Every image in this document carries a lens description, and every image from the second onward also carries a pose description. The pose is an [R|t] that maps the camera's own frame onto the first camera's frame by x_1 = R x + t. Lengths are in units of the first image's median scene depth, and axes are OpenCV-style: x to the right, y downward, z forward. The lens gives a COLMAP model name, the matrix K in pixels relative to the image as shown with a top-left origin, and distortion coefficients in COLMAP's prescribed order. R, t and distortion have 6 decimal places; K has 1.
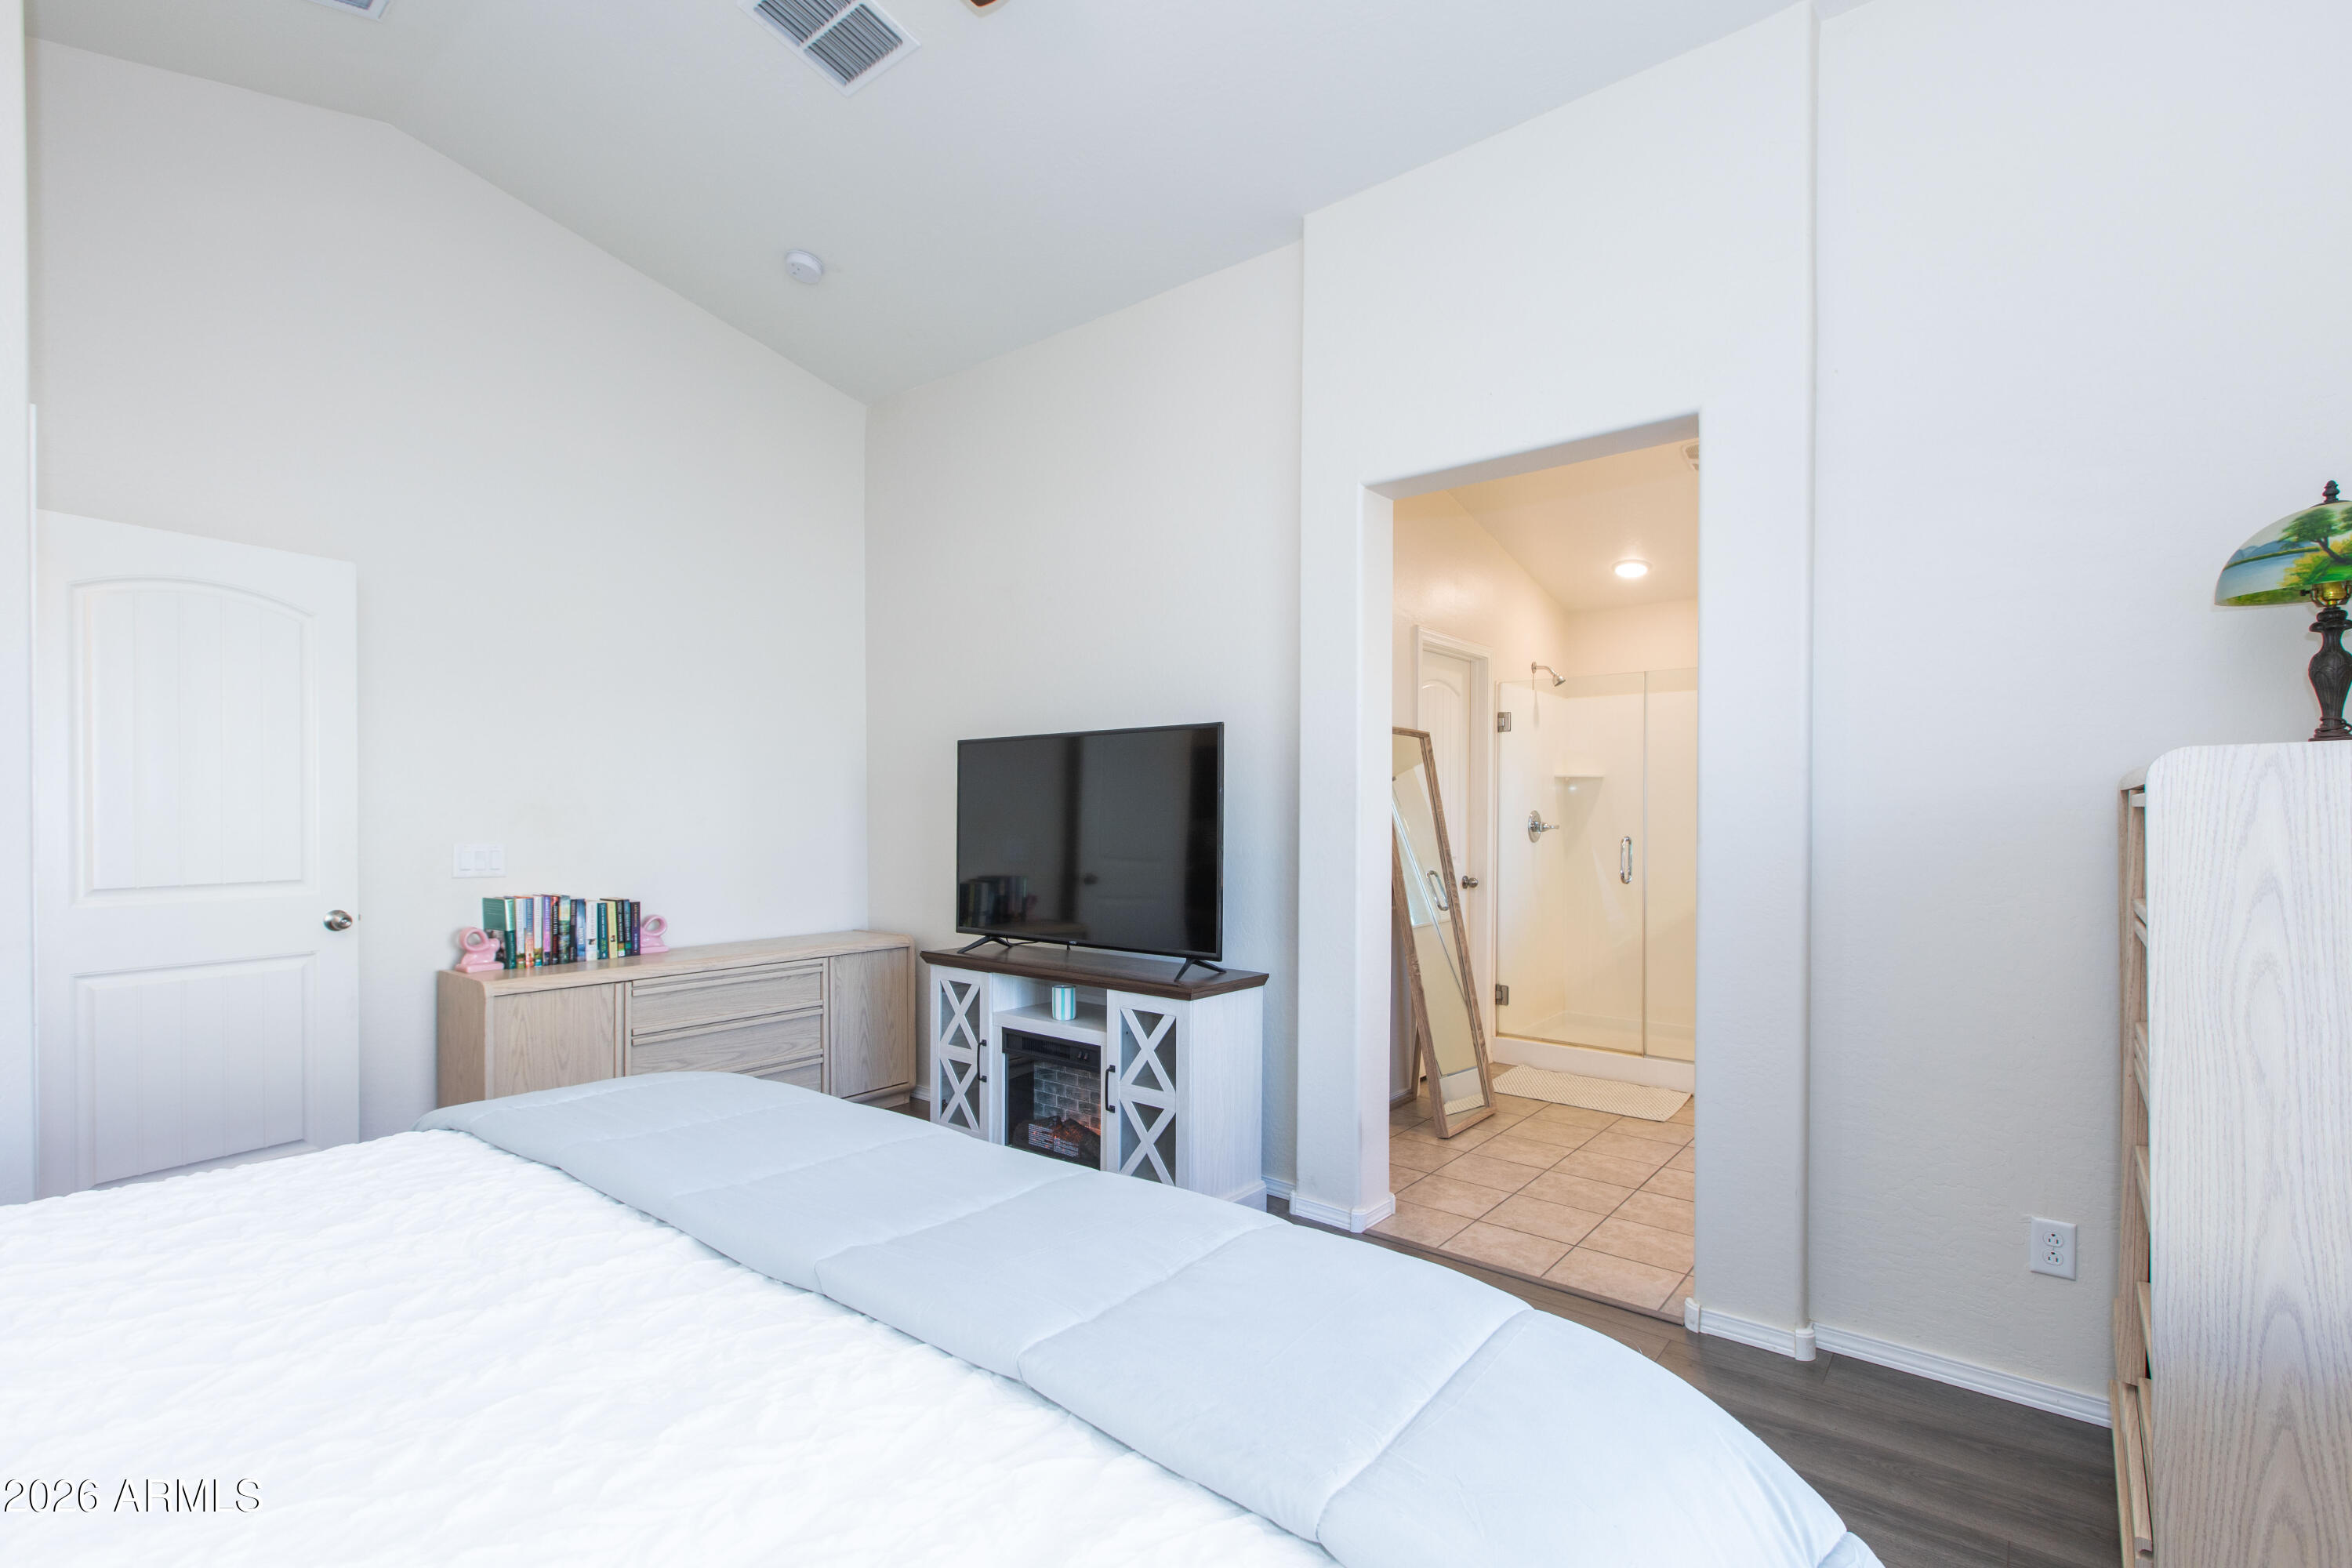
lens RADIAL K [[1071.8, 0, 1173.7], [0, 1071.8, 827.1], [0, 0, 1]] dist [0.015164, 0.000009]
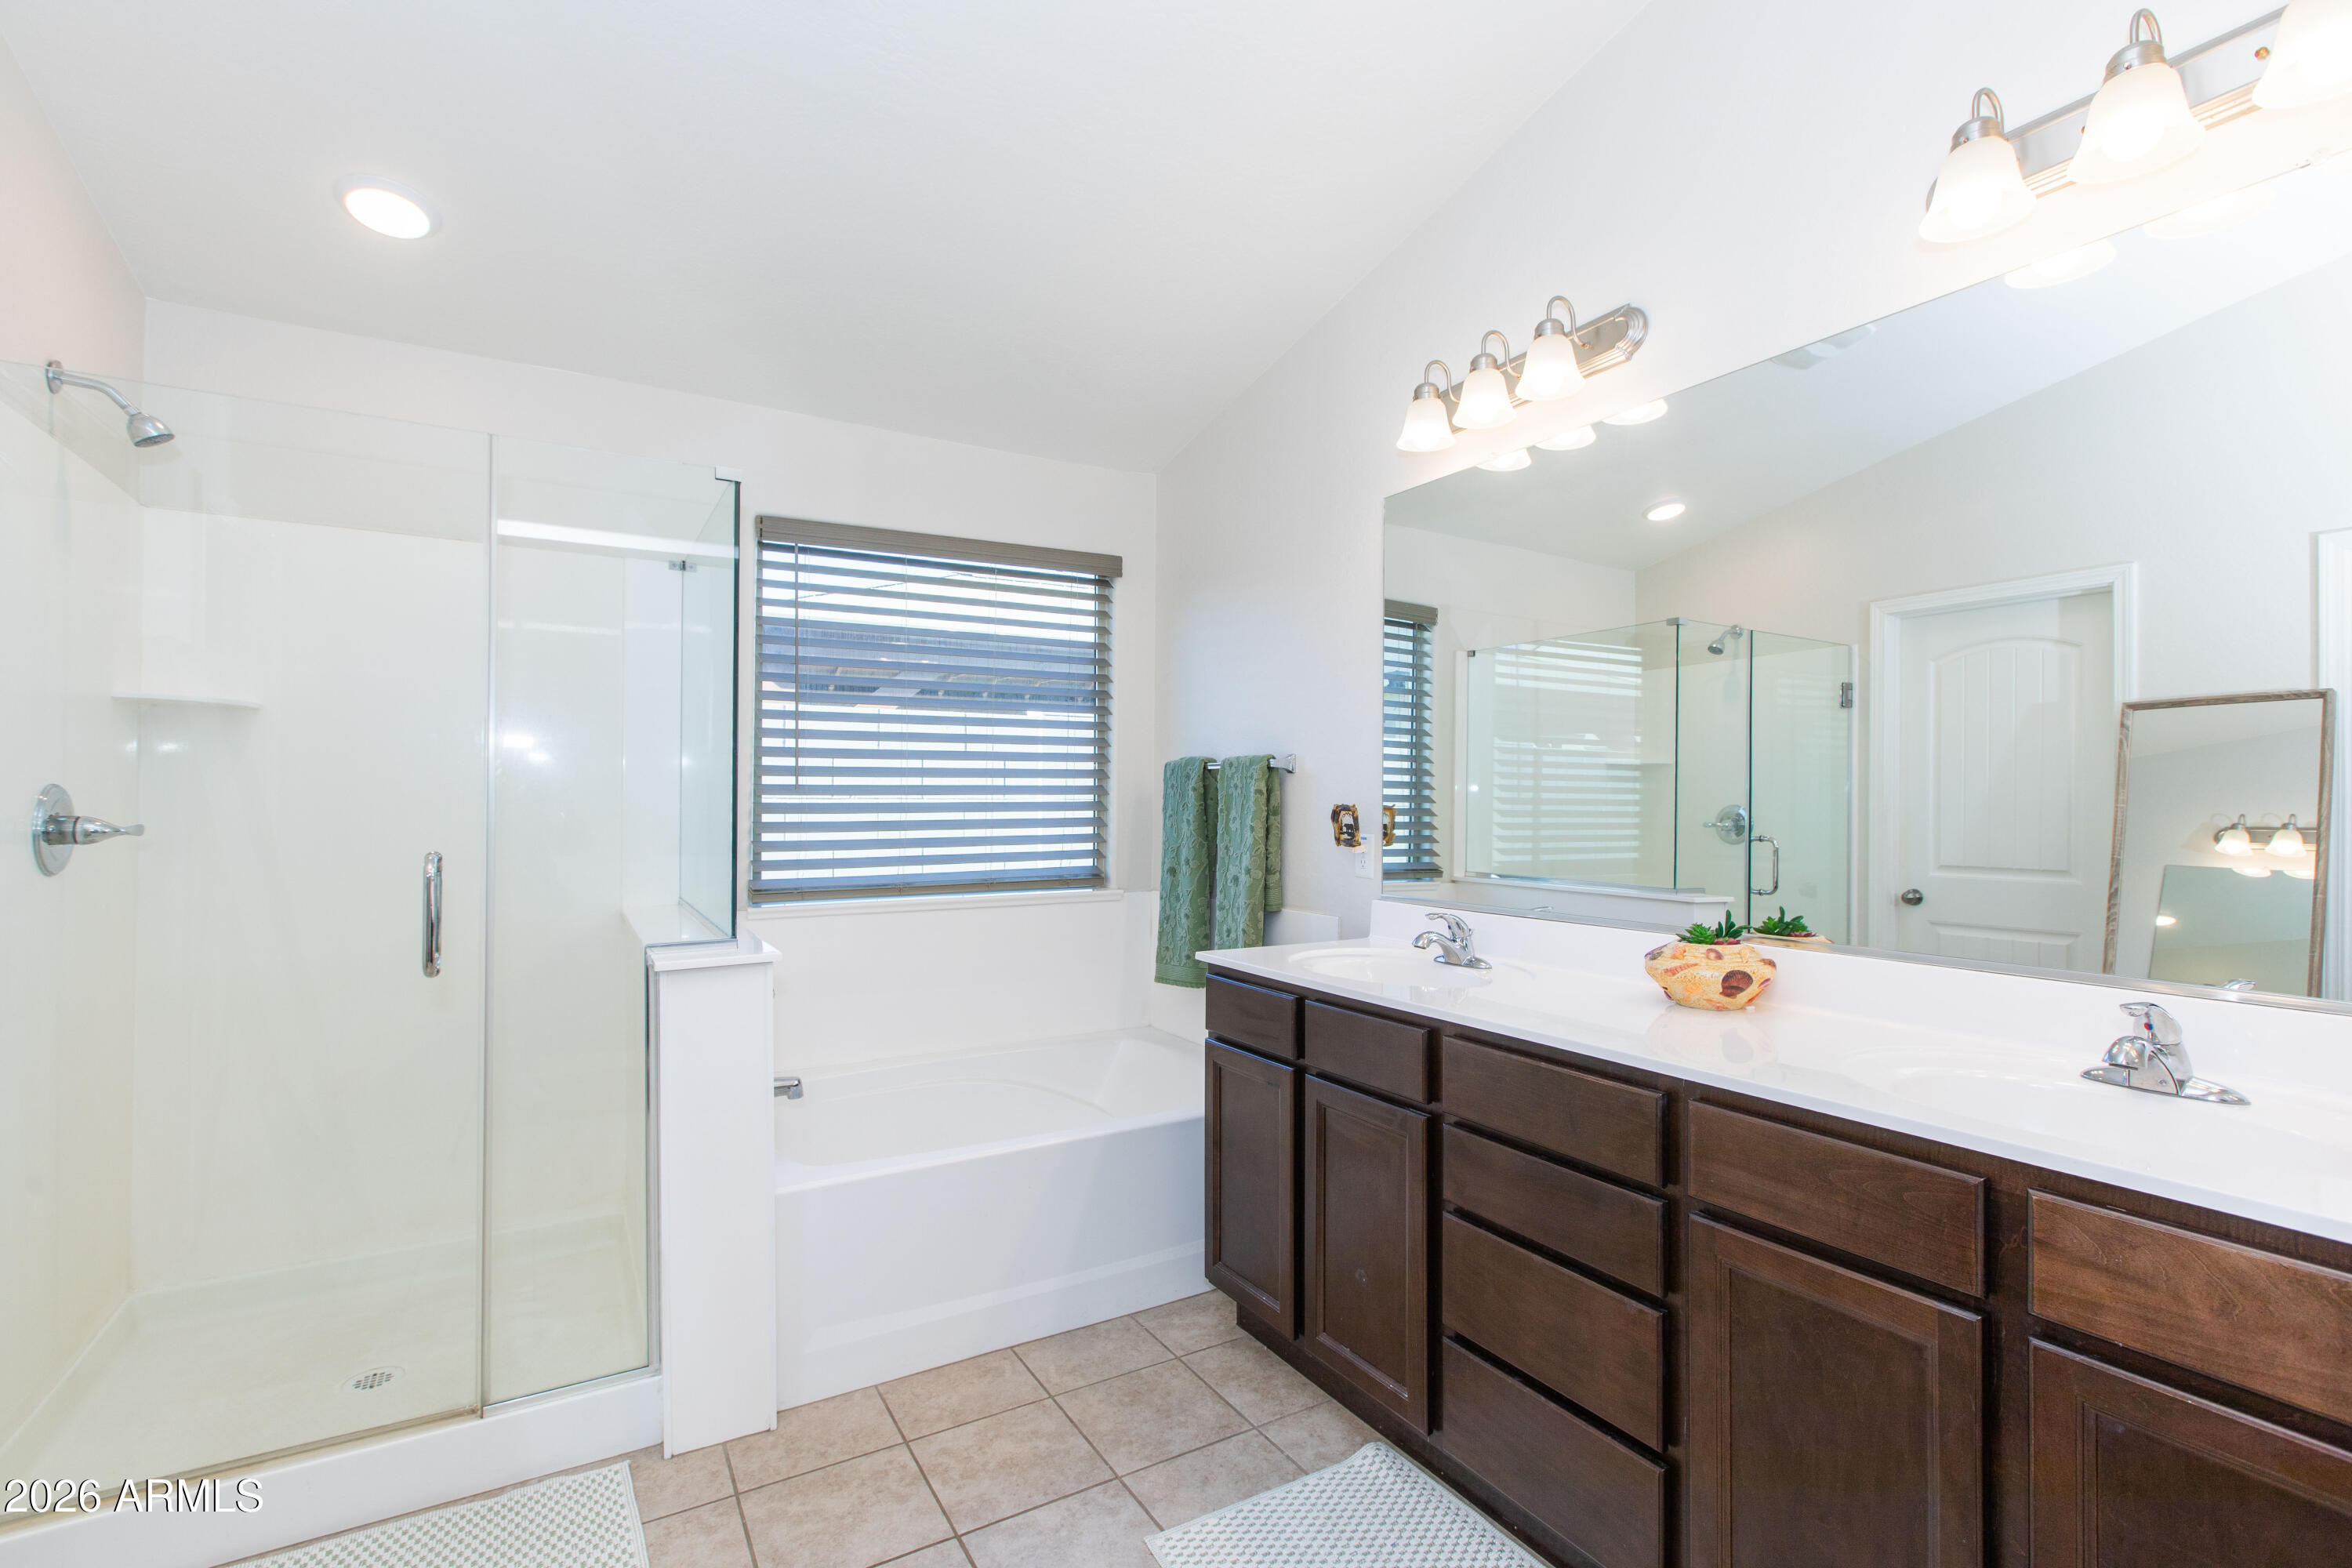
lens RADIAL K [[1056.5, 0, 1196.0], [0, 1056.5, 779.8], [0, 0, 1]] dist [-0.000207, -0.000112]
pose [[0.328859, 0.015397, 0.944253, 0.155064], [0.013269, 0.999693, -0.020922, -0.005462], [-0.944286, 0.019410, 0.328554, 0.620324]]
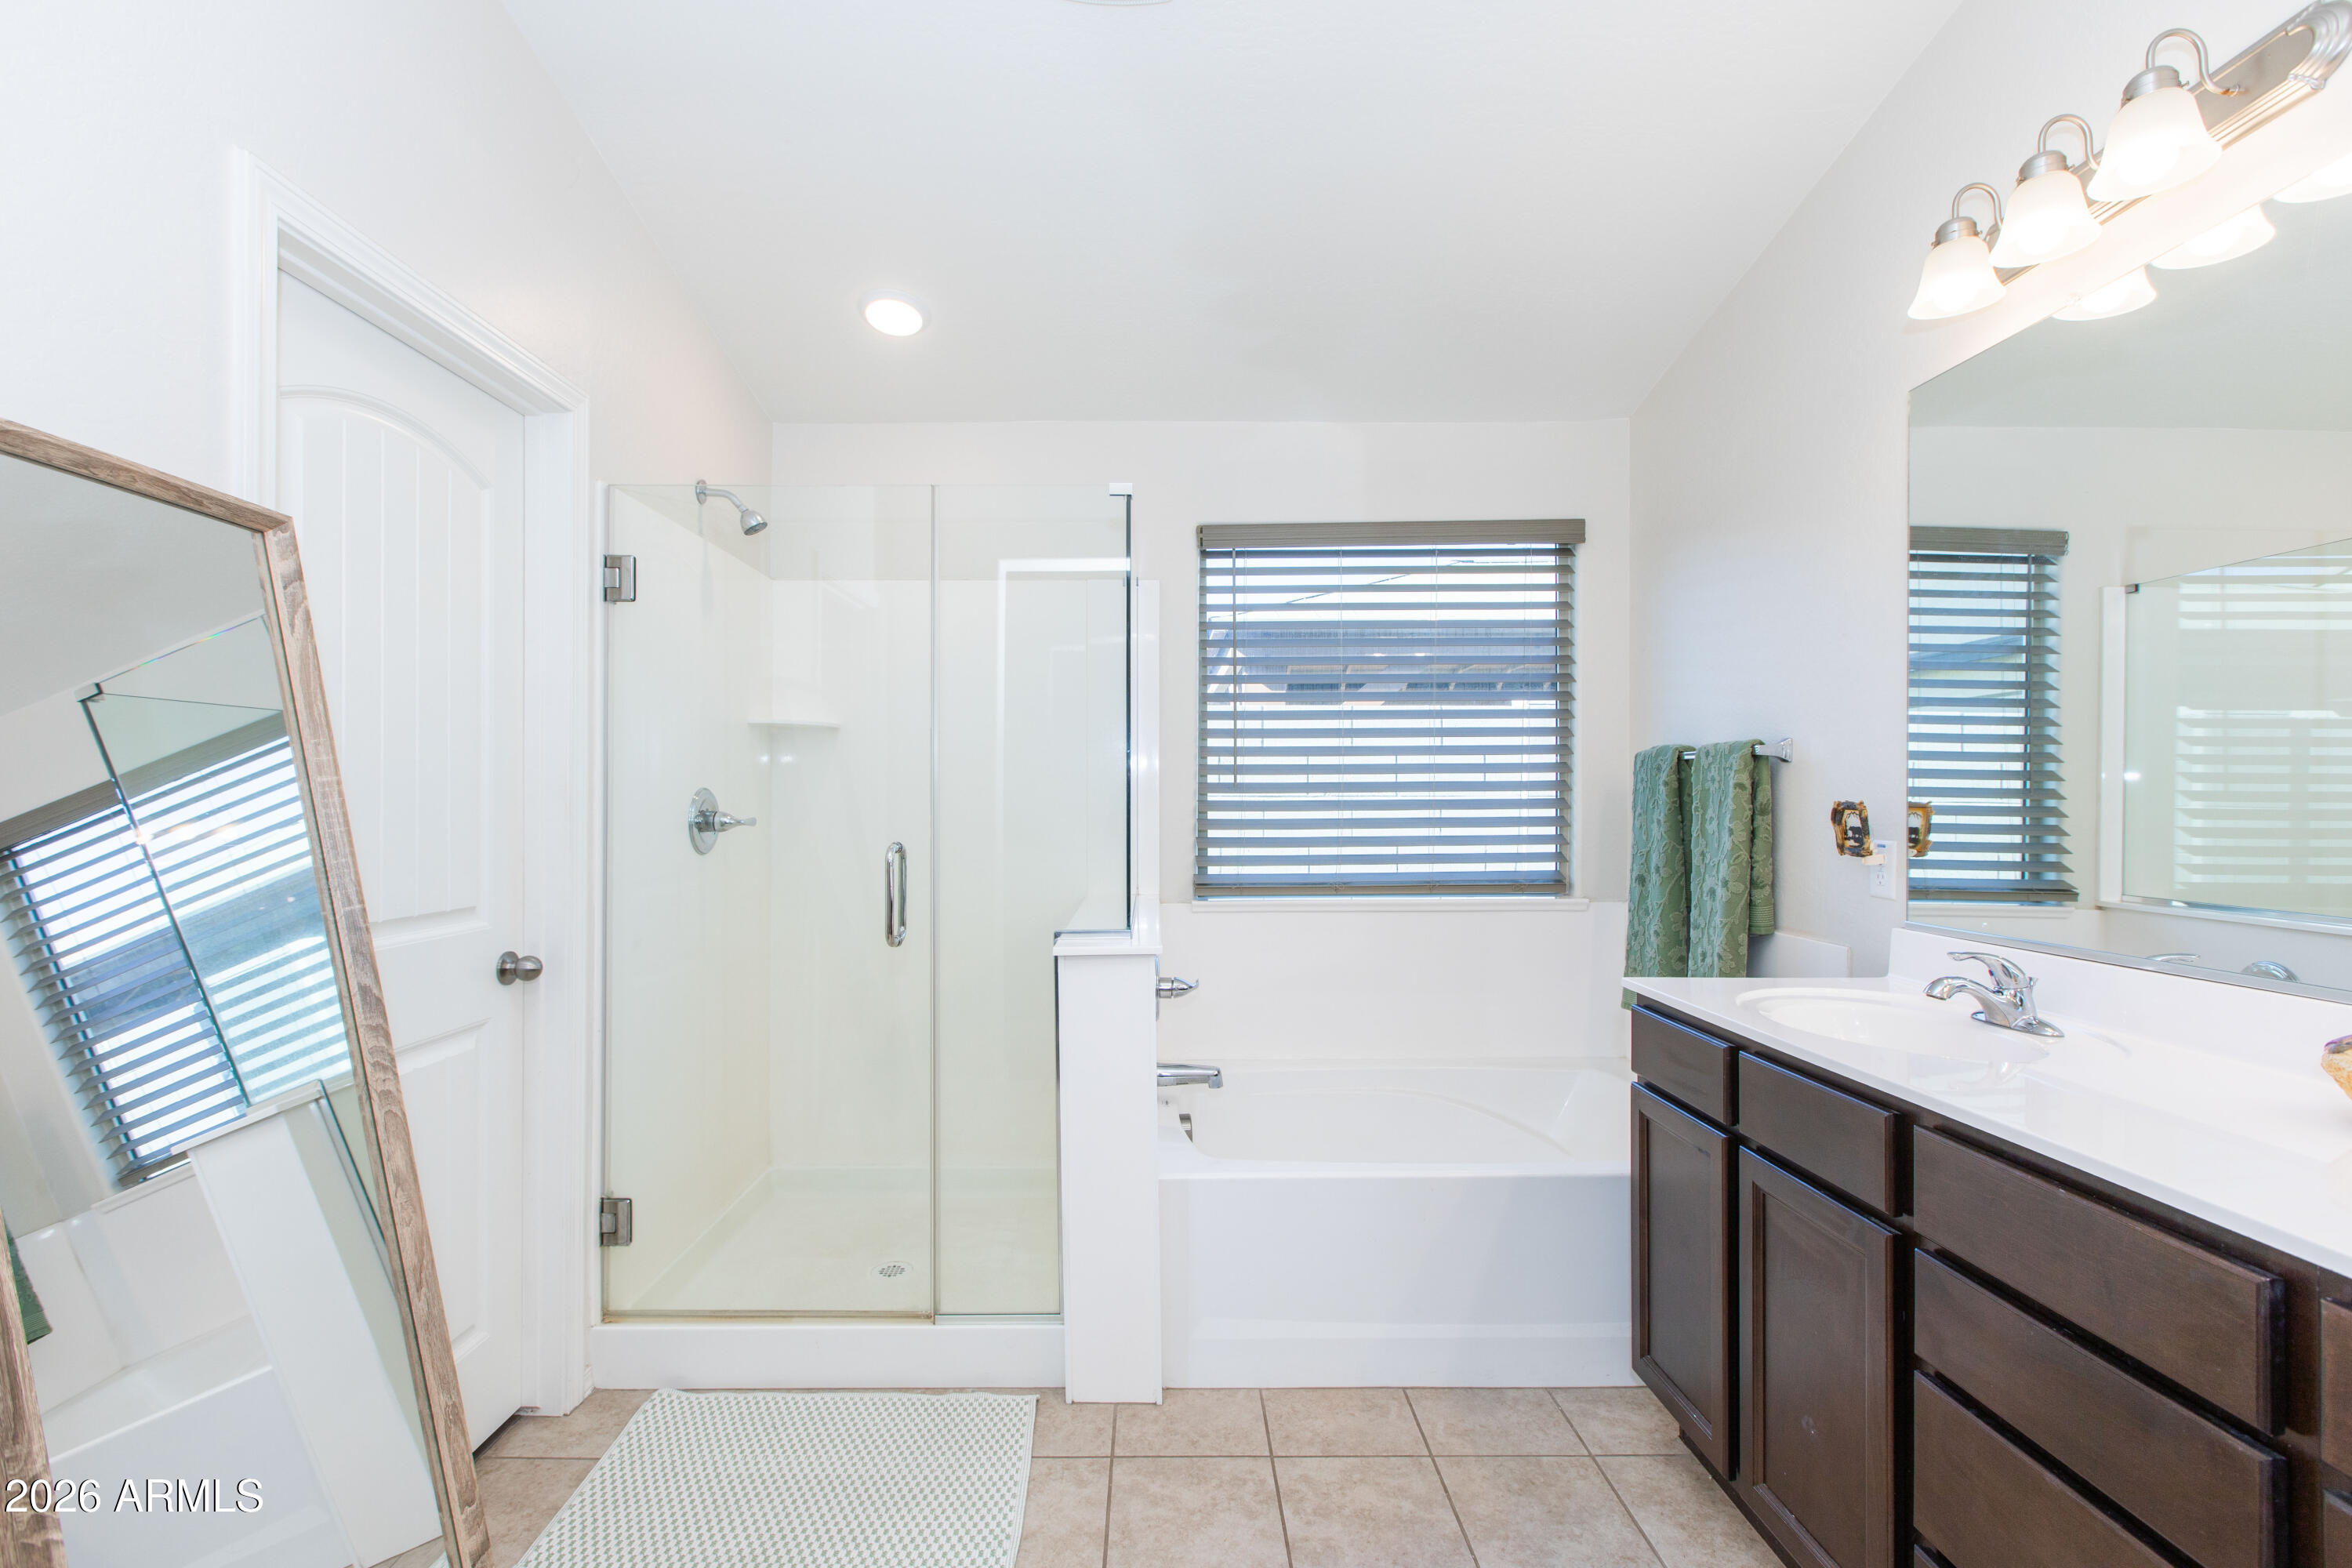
lens RADIAL K [[1068.1, 0, 1176.0], [0, 1068.1, 784.0], [0, 0, 1]] dist [0.002001, 0.000022]
pose [[0.764527, 0.003781, 0.644581, 0.218836], [0.013352, 0.999675, -0.021701, -0.004364], [-0.644454, 0.025198, 0.764228, 0.575425]]
